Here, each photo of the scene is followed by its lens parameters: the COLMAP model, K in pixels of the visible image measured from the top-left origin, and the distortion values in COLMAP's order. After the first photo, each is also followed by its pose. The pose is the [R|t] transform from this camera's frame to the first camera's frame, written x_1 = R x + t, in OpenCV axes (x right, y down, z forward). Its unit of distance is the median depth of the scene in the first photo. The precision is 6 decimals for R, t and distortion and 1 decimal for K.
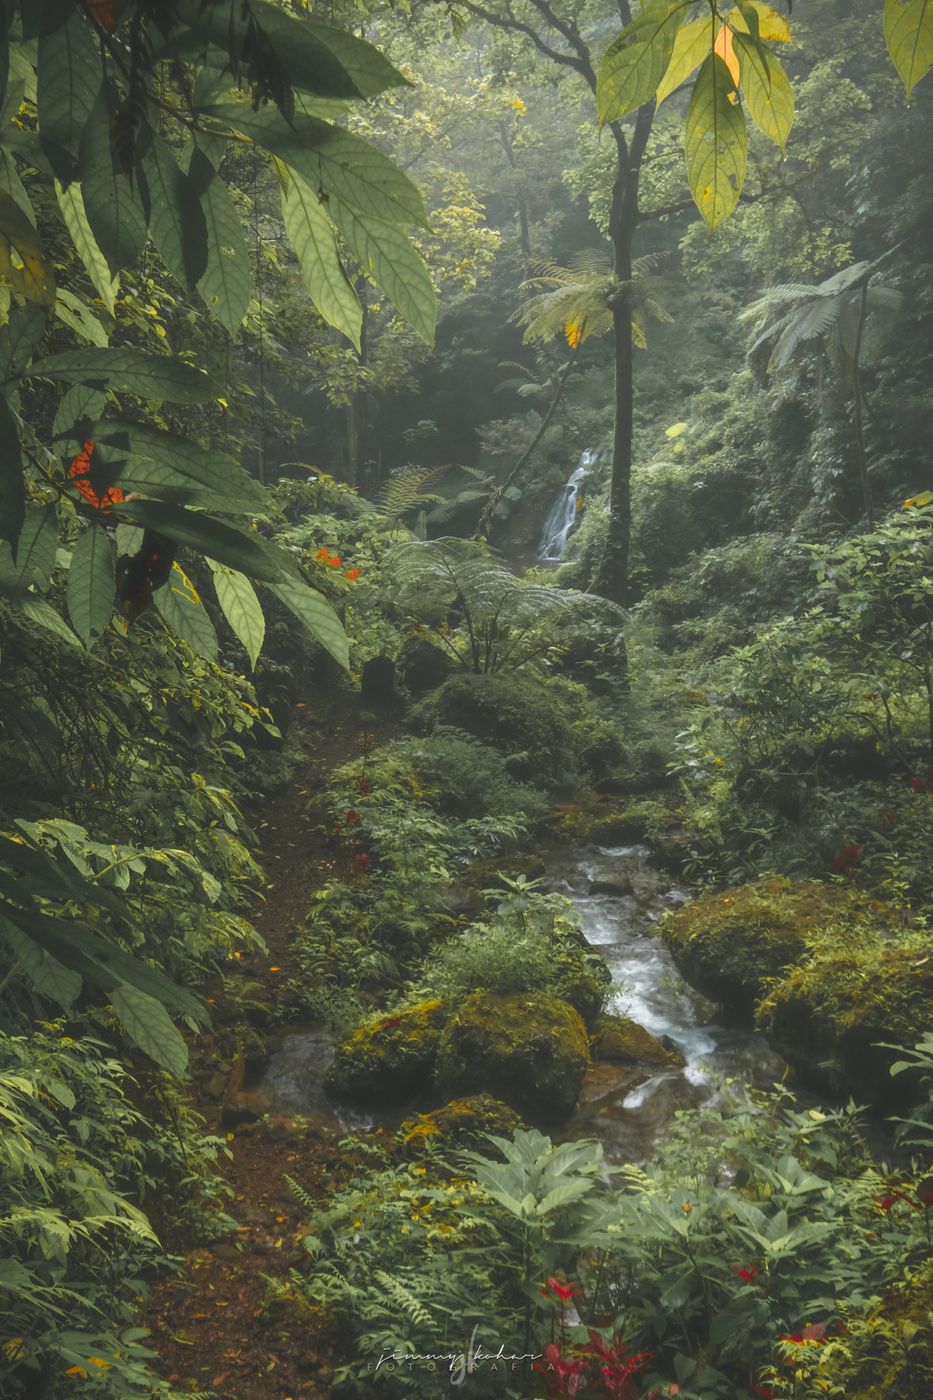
lens RADIAL K [[1447.9, 0, 466.5], [0, 1447.9, 700.0], [0, 0, 1]] dist [-0.000993, -0.000838]
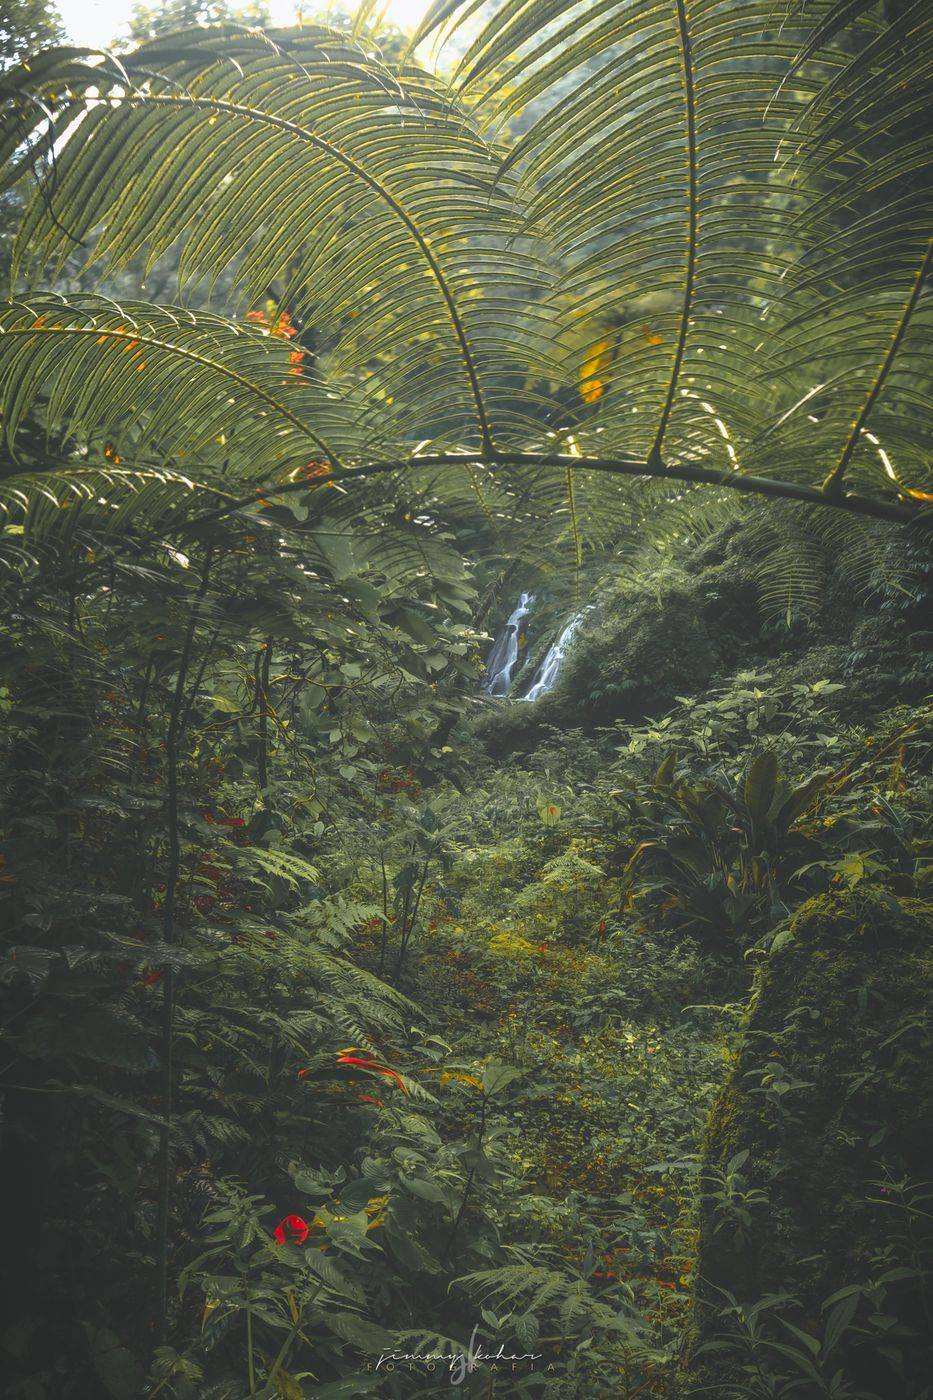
lens RADIAL K [[881.6, 0, 464.1], [0, 881.6, 702.5], [0, 0, 1]] dist [0.006671, -0.000426]
pose [[0.993612, 0.004782, 0.112746, -0.053972], [0.008376, 0.993220, -0.115947, -0.042611], [-0.112536, 0.116151, 0.986836, 0.737878]]
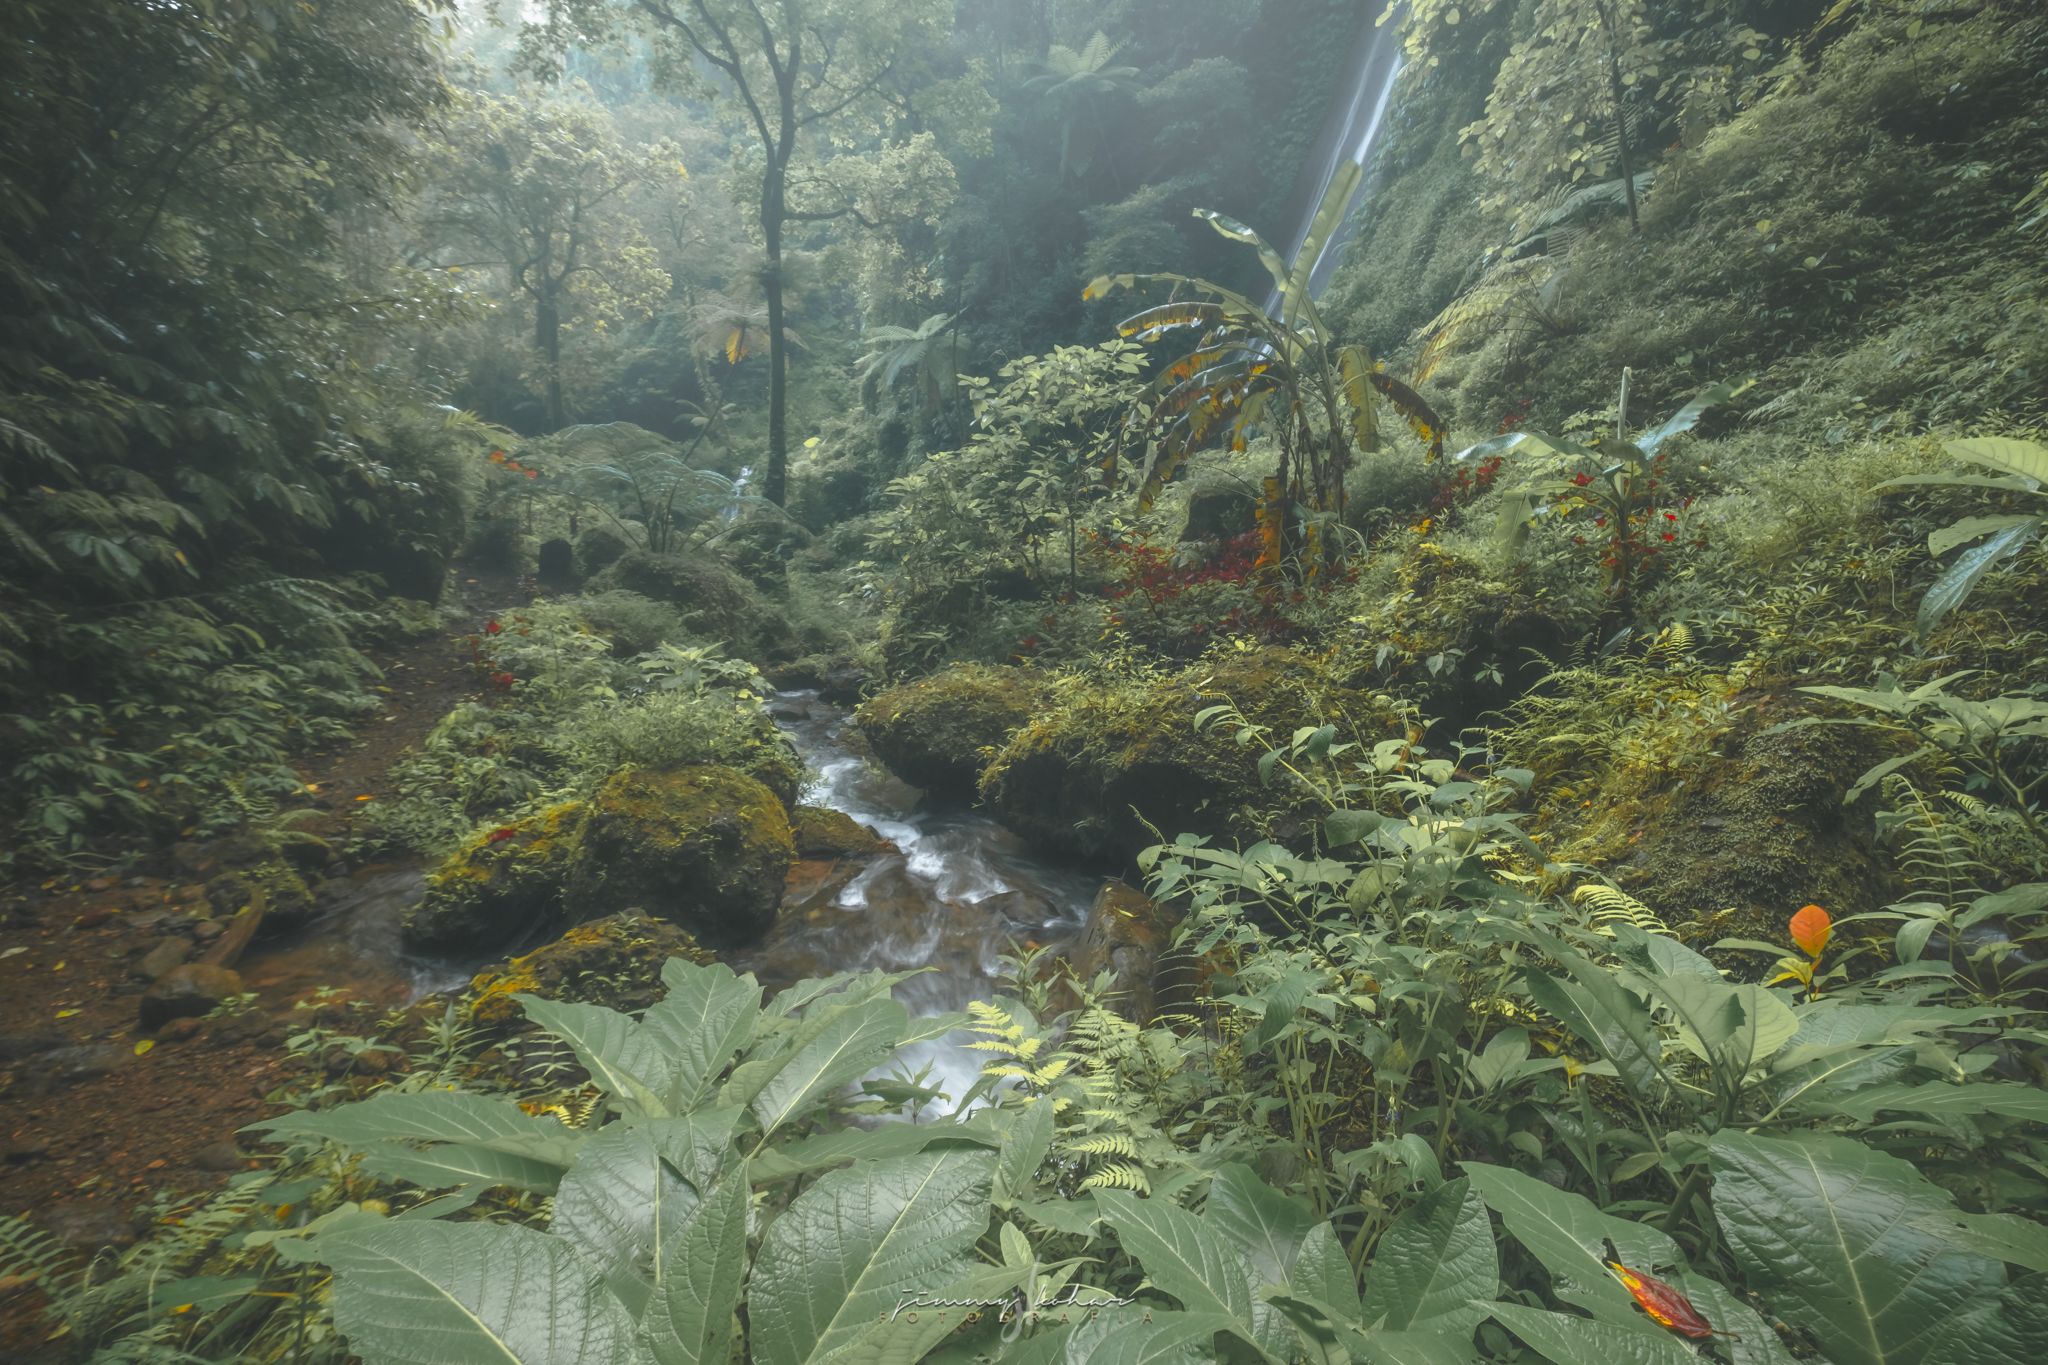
lens RADIAL K [[877.5, 0, 1025.0], [0, 877.5, 677.7], [0, 0, 1]] dist [0.002362, -0.001077]
pose [[0.925148, -0.032071, 0.378250, 0.009557], [0.029364, 0.999485, 0.012924, 0.056056], [-0.378469, -0.000849, 0.925613, 0.190450]]
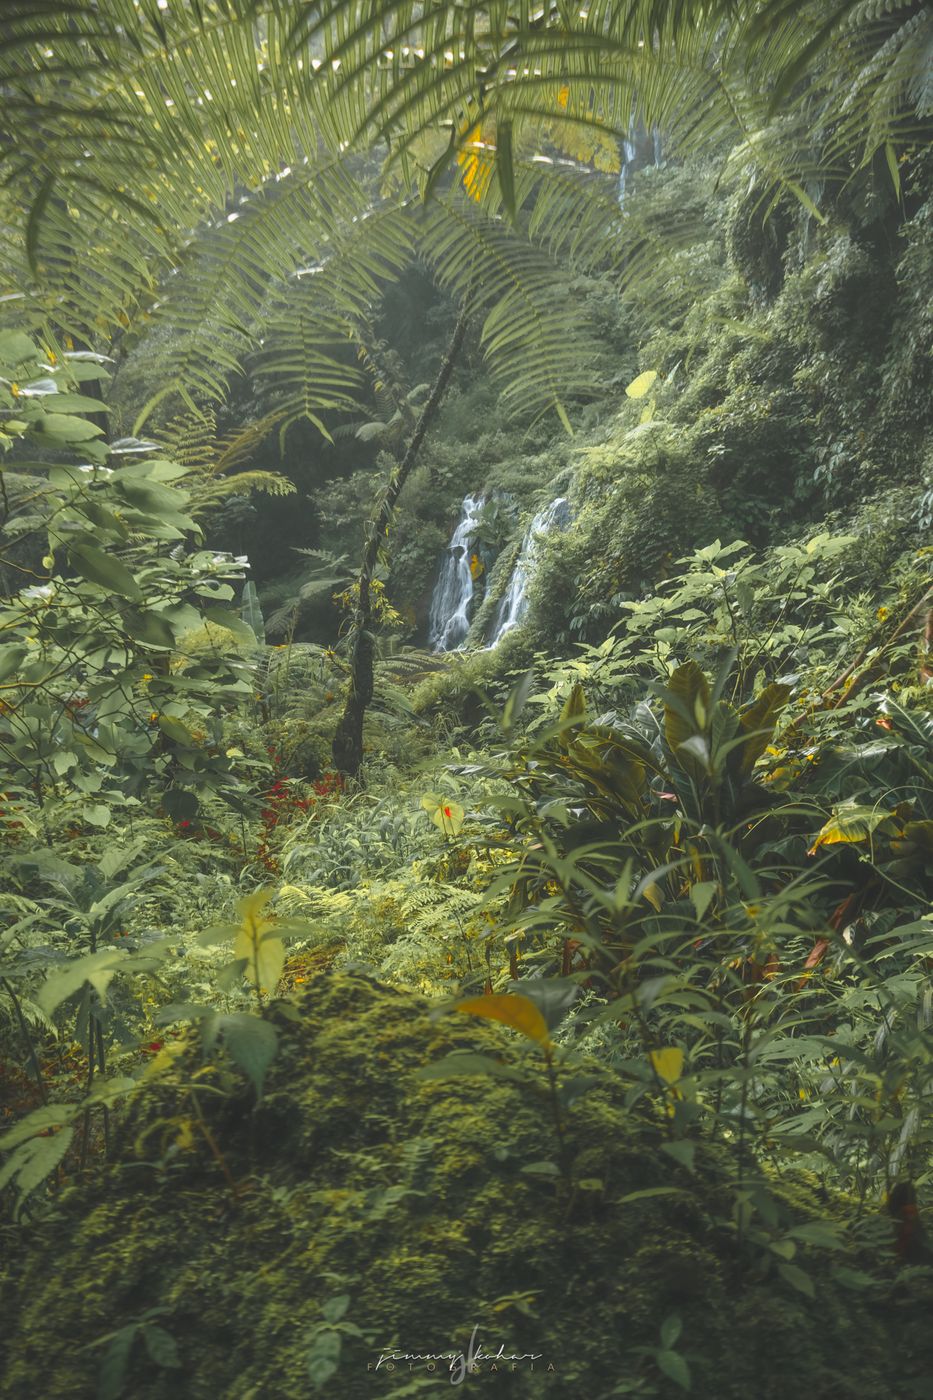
lens RADIAL K [[1230.1, 0, 466.5], [0, 1230.1, 700.0], [0, 0, 1]] dist [0.008000, 0.002136]
pose [[0.974835, -0.183965, 0.125910, -0.022955], [0.195514, 0.976886, -0.086417, -0.040927], [-0.107102, 0.108860, 0.988271, 0.760089]]
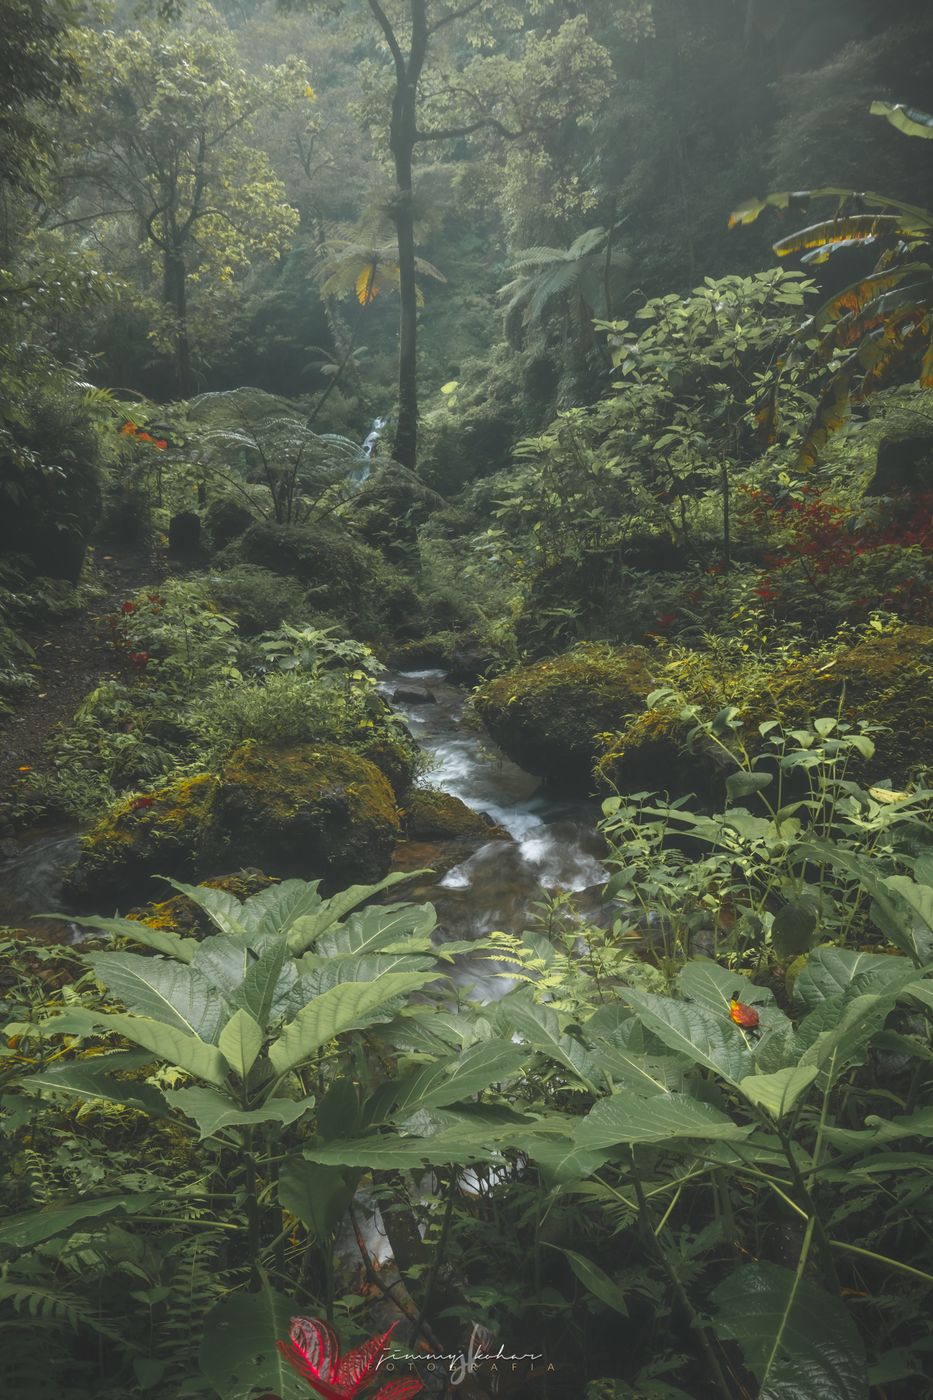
lens RADIAL K [[1038.1, 0, 466.5], [0, 1038.1, 700.0], [0, 0, 1]] dist [0.000886, 0.010445]
pose [[0.986597, -0.035482, 0.159270, 0.012332], [0.027959, 0.998396, 0.049234, 0.055205], [-0.160761, -0.044121, 0.986007, 0.161654]]
